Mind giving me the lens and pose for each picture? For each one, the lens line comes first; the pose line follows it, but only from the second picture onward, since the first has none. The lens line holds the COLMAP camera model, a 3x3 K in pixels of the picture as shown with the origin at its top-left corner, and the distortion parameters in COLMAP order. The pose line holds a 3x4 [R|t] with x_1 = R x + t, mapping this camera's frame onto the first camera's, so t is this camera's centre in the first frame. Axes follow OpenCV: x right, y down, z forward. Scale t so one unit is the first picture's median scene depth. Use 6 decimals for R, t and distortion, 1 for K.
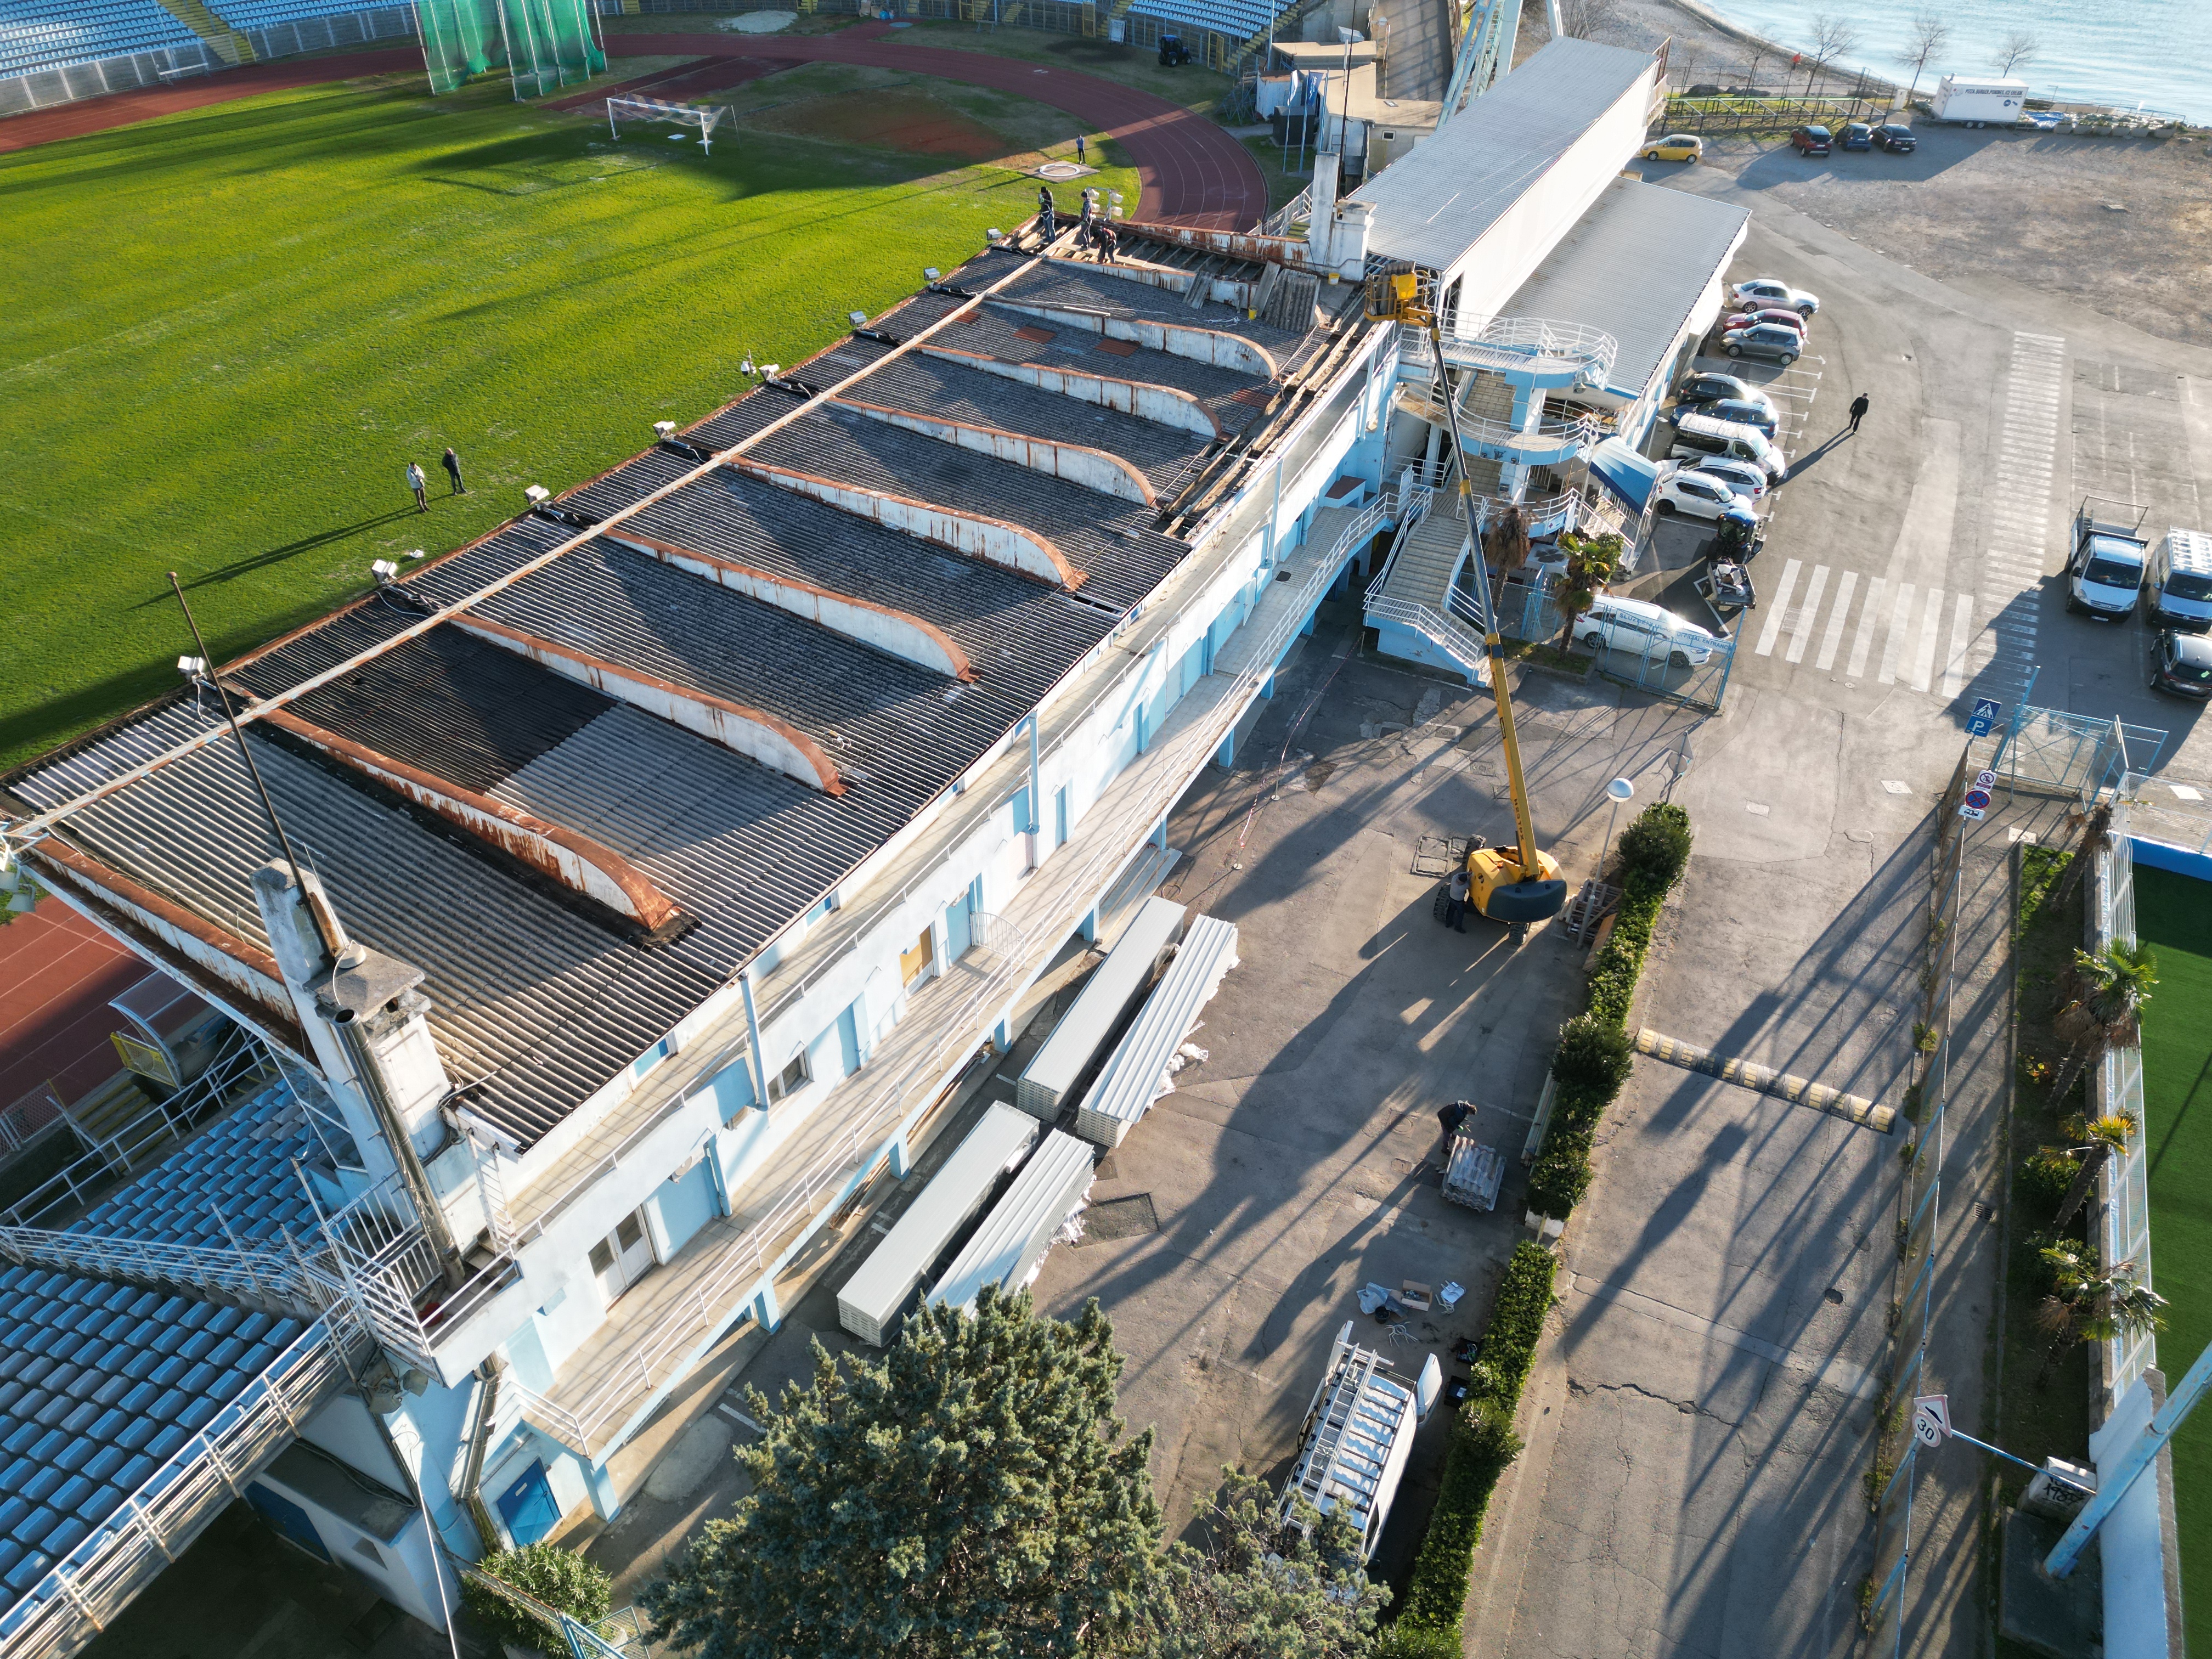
lens RADIAL K [[1538.9, 0, 1105.1], [0, 1538.9, 832.1], [0, 0, 1]] dist [0.043105, -0.026998]
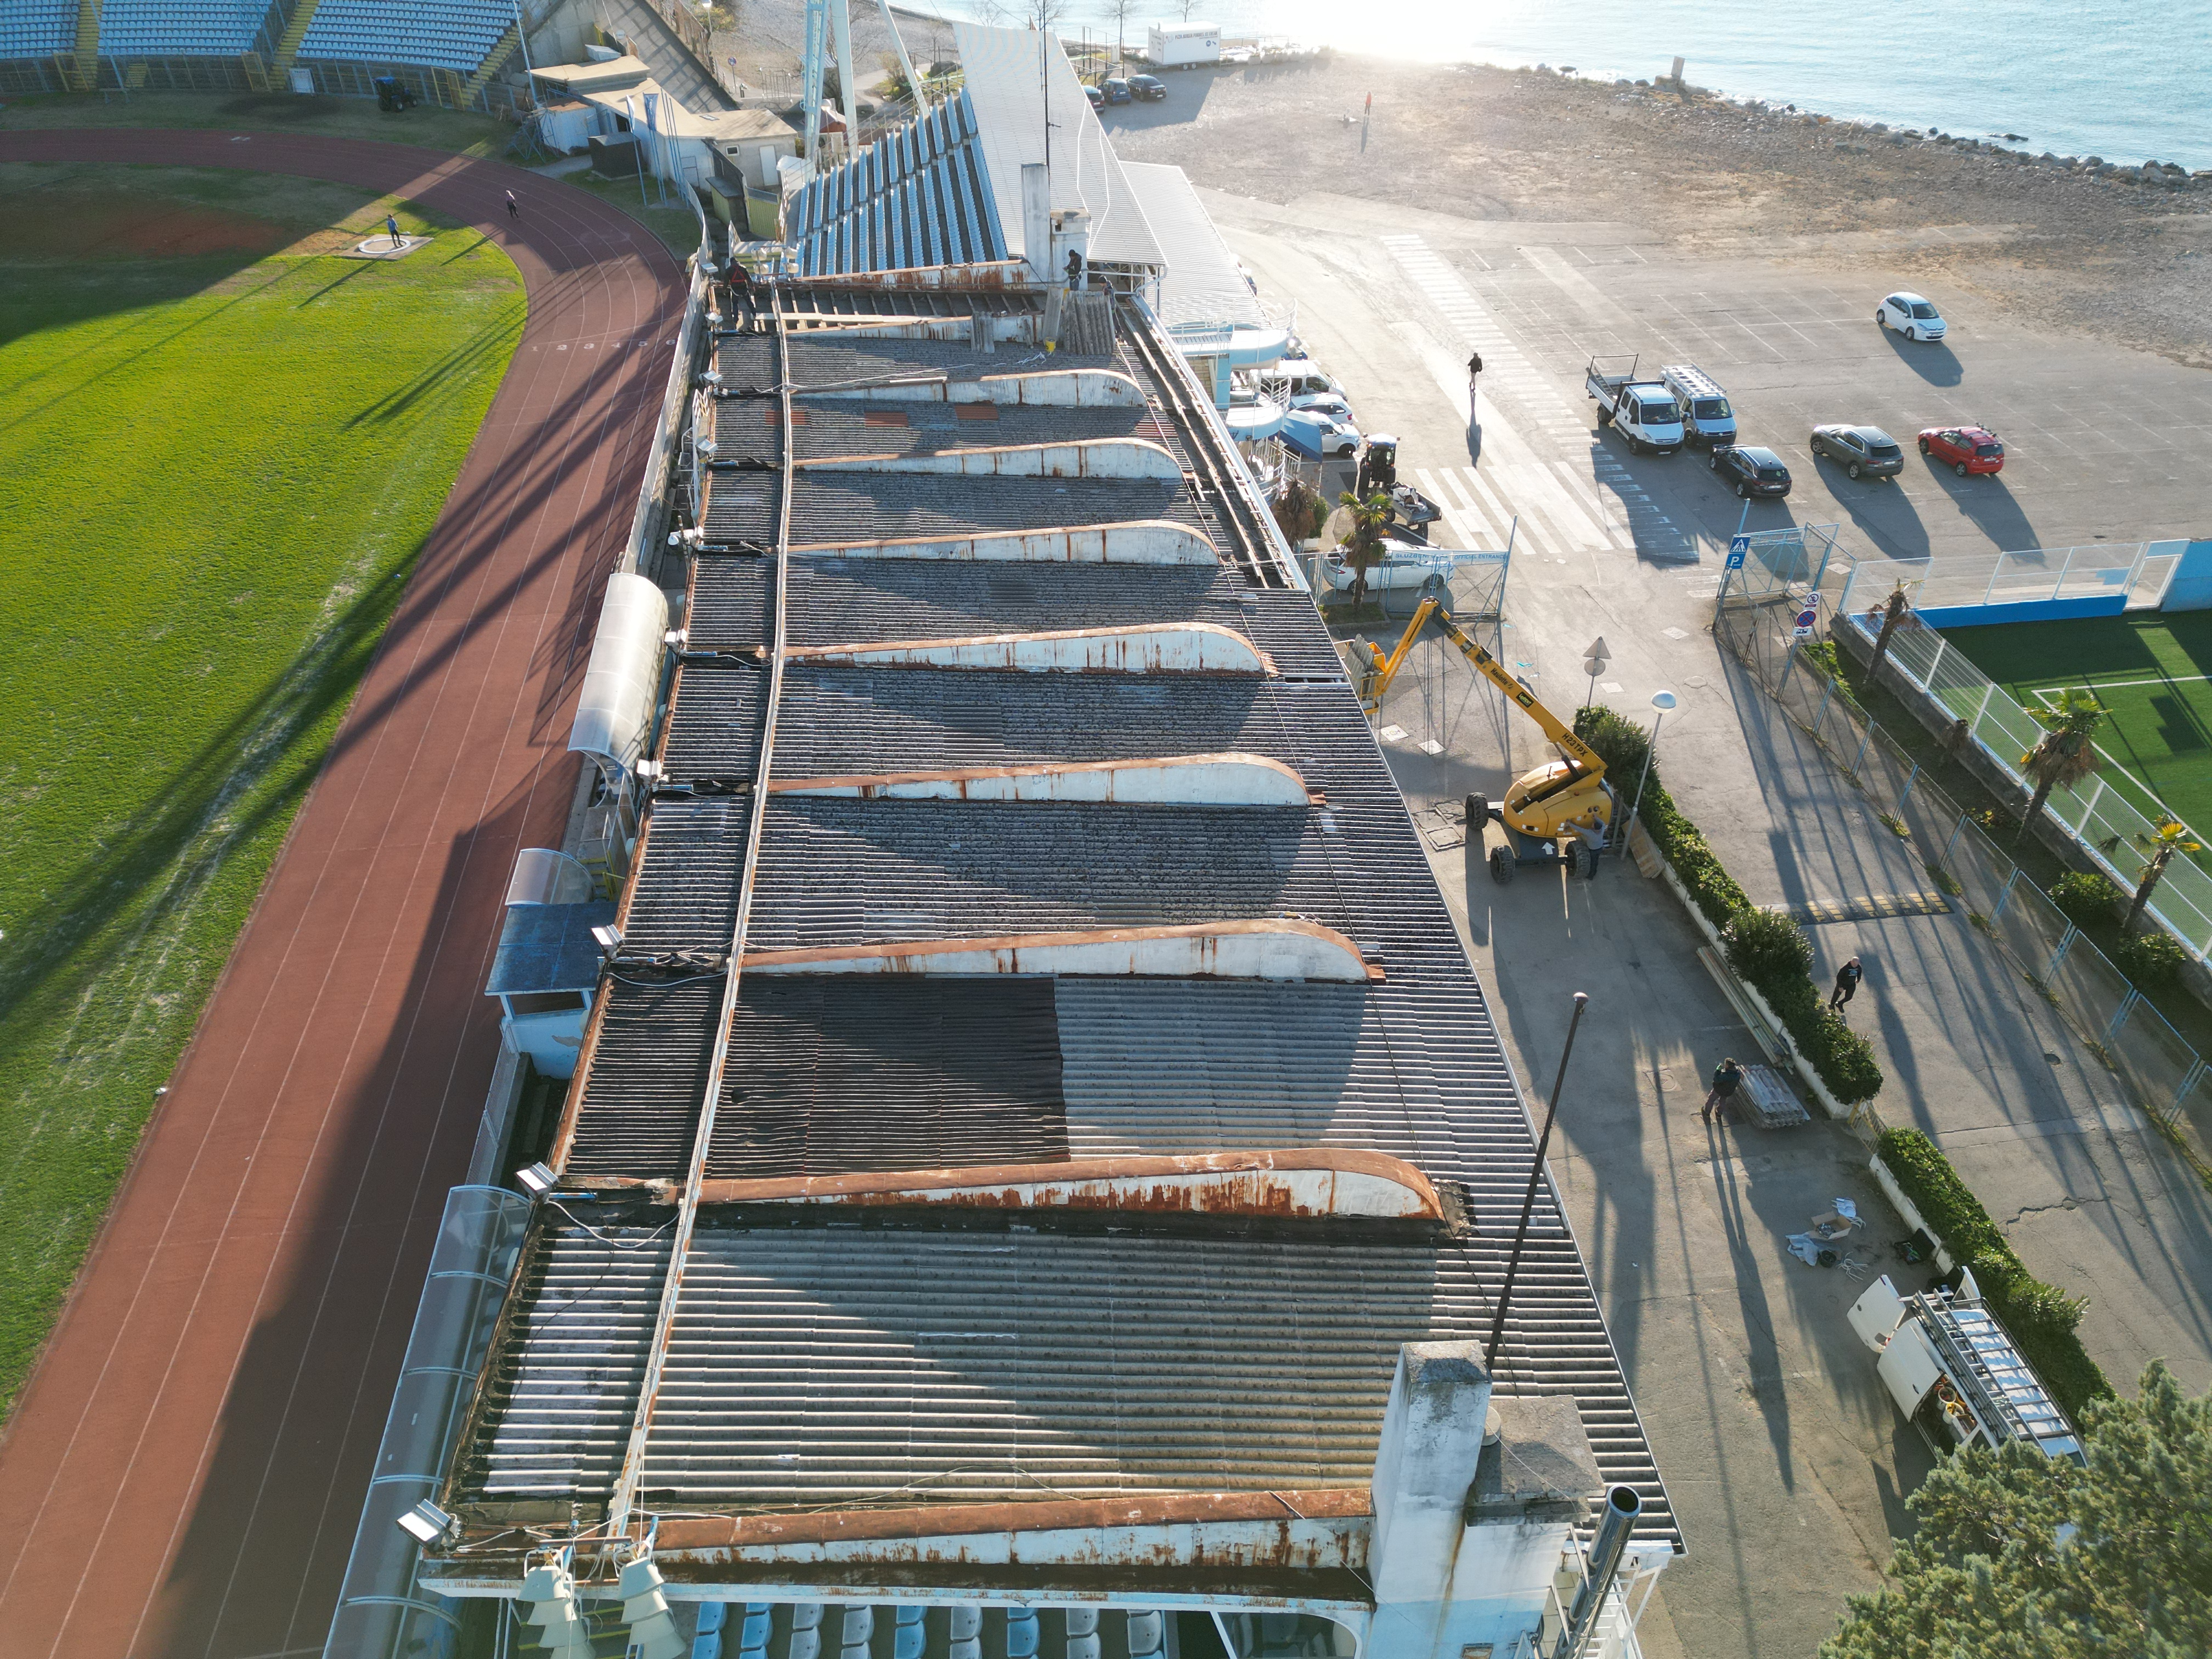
lens RADIAL K [[1538.9, 0, 1108.1], [0, 1538.9, 833.1], [0, 0, 1]] dist [0.043105, -0.026998]
pose [[0.829905, -0.344443, 0.438881, -0.443029], [0.343439, 0.935352, 0.084655, -0.152538], [-0.439667, 0.080473, 0.894548, 0.219356]]
